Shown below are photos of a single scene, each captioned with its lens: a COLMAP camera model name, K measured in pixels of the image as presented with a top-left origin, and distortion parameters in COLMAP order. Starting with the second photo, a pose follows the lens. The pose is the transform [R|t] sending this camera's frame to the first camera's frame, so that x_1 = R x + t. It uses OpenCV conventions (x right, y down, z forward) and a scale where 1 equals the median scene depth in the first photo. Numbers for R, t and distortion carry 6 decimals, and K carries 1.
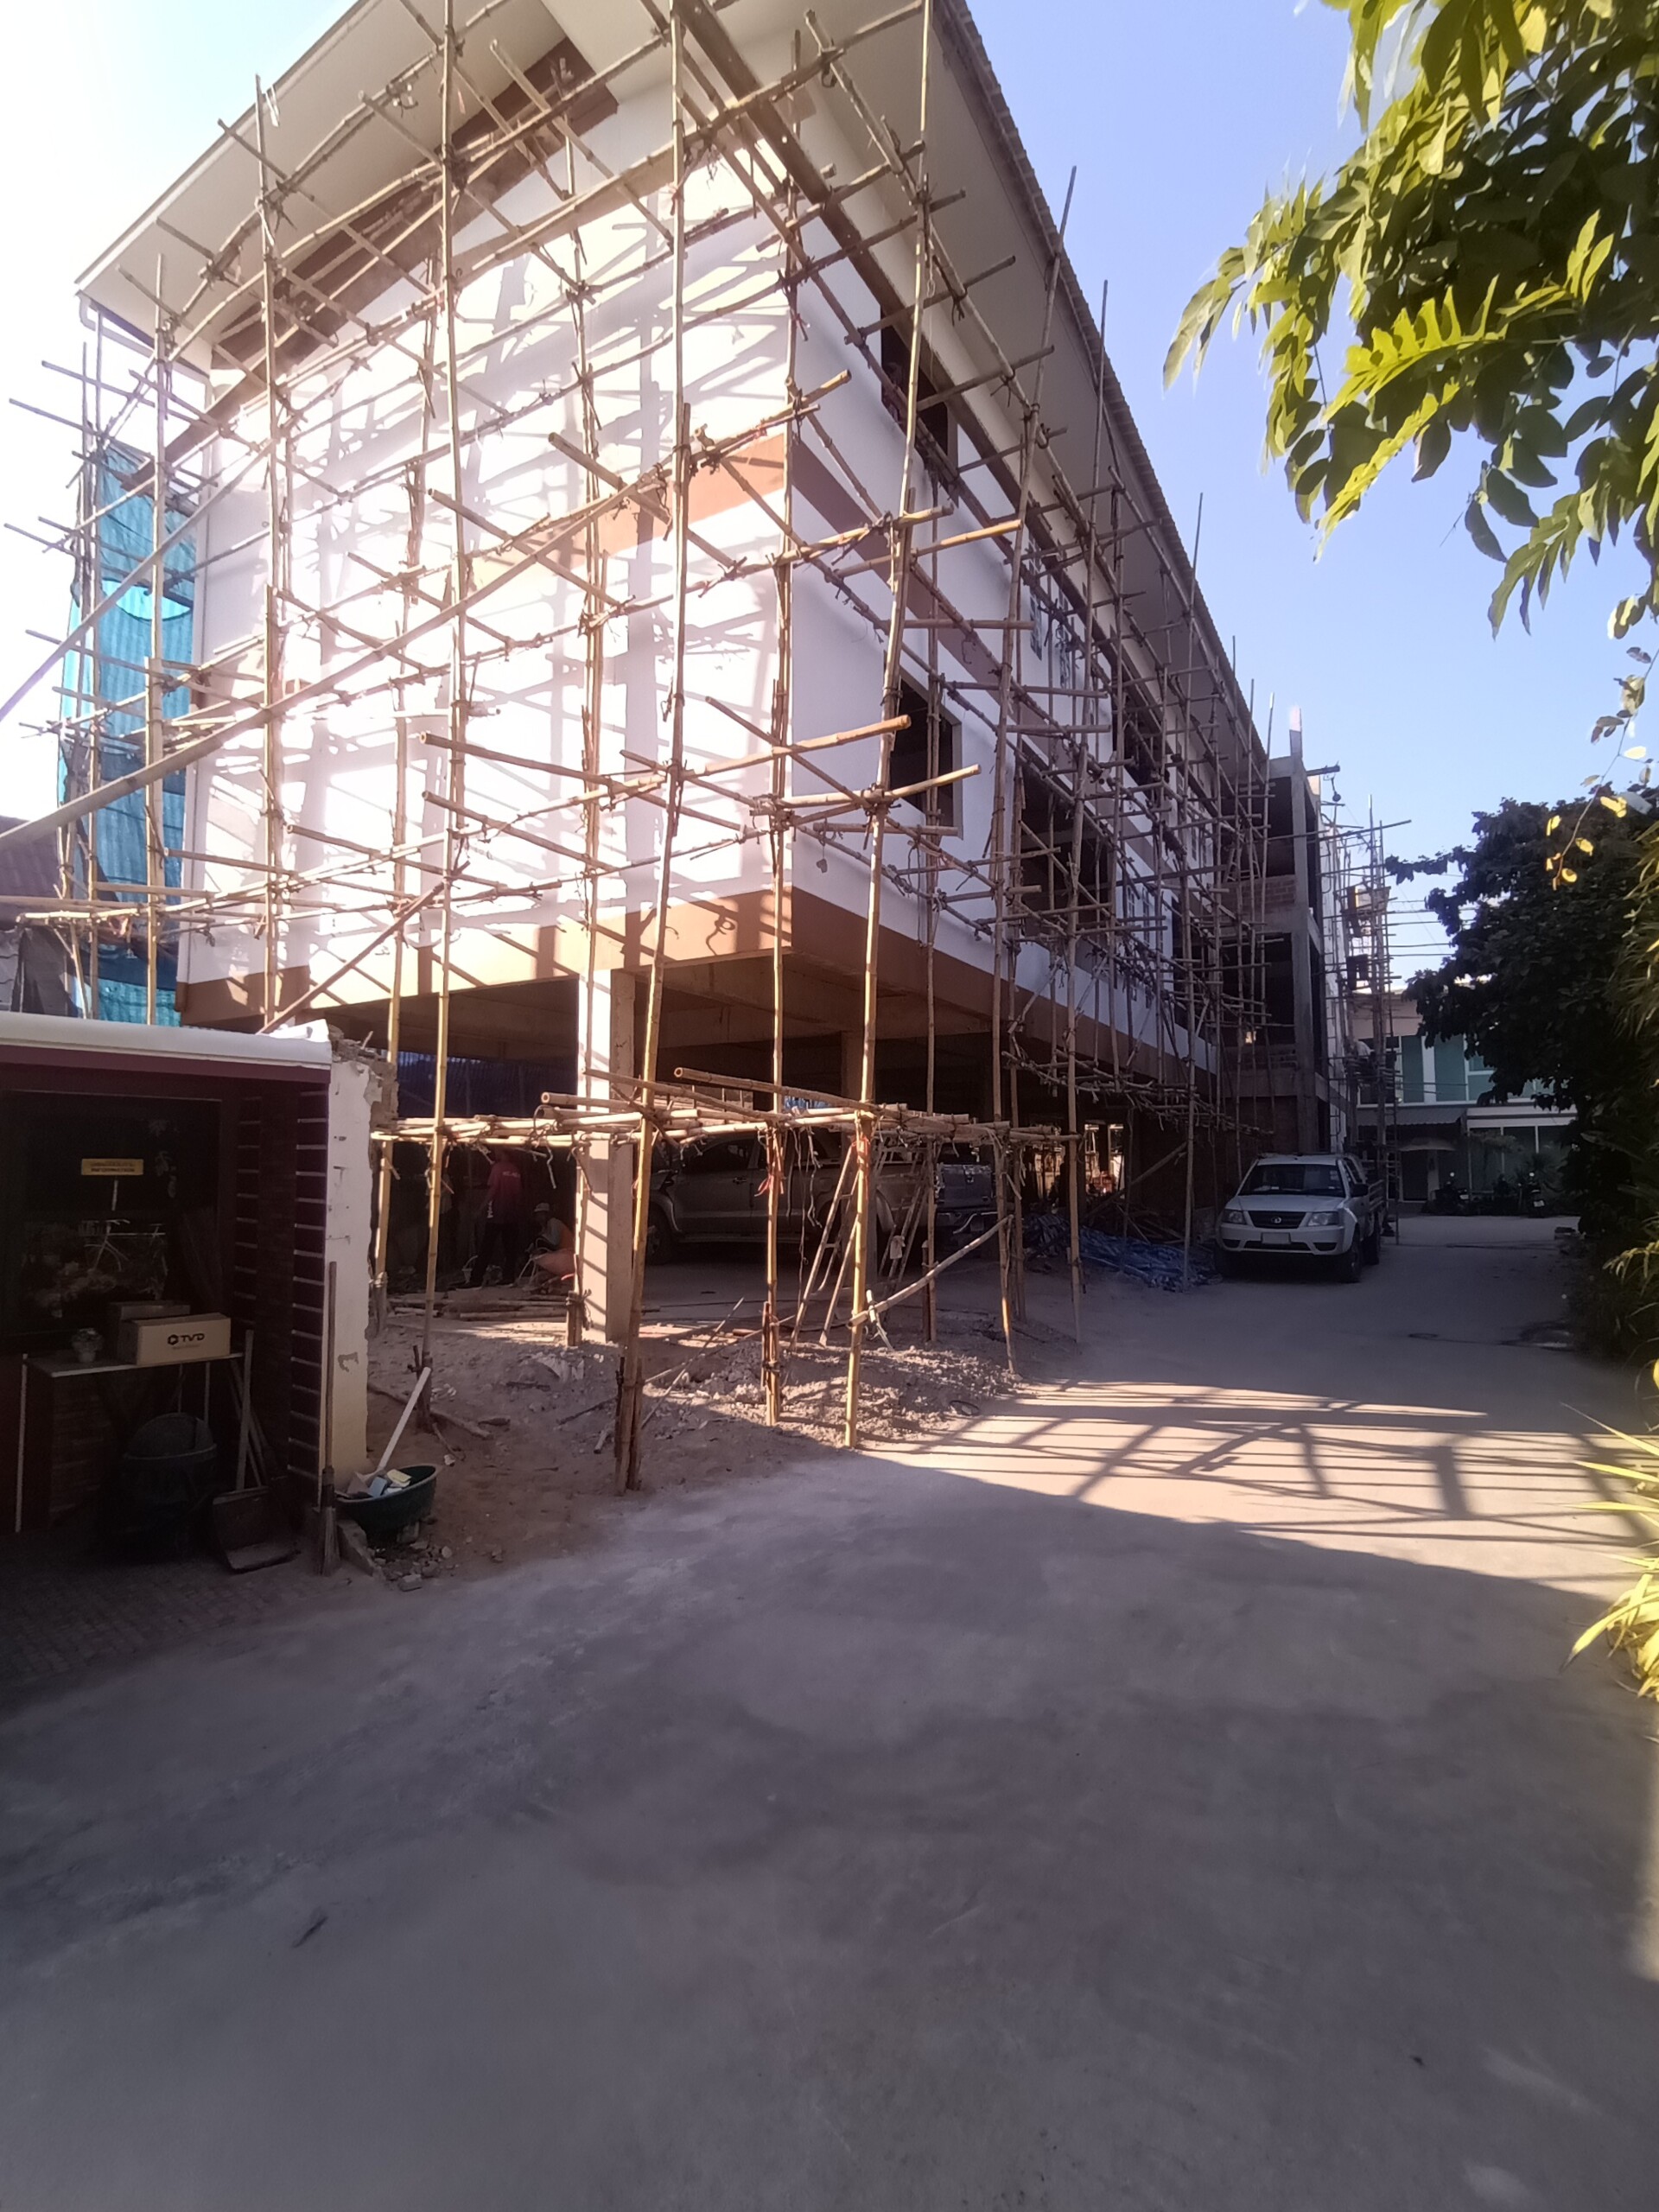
lens RADIAL K [[1062.6, 0, 829.5], [0, 1062.6, 1106.0], [0, 0, 1]] dist [-0.000797, -0.000931]
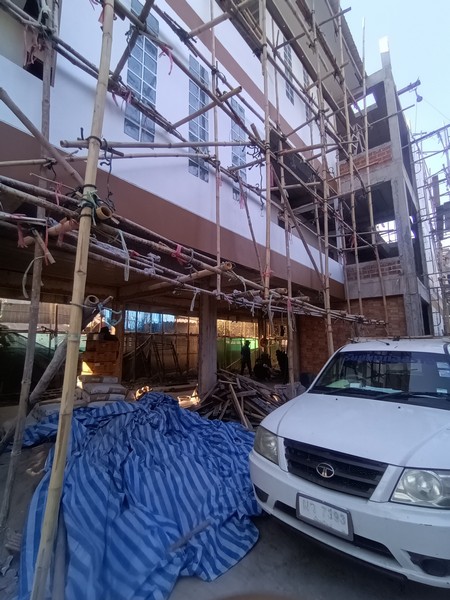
lens RADIAL K [[288.2, 0, 225.0], [0, 288.2, 300.0], [0, 0, 1]] dist [-0.000797, -0.000931]
pose [[0.983104, -0.030377, -0.180507, 0.369803], [0.013795, 0.995625, -0.092414, 0.036027], [0.182525, 0.088362, 0.979223, 0.784839]]
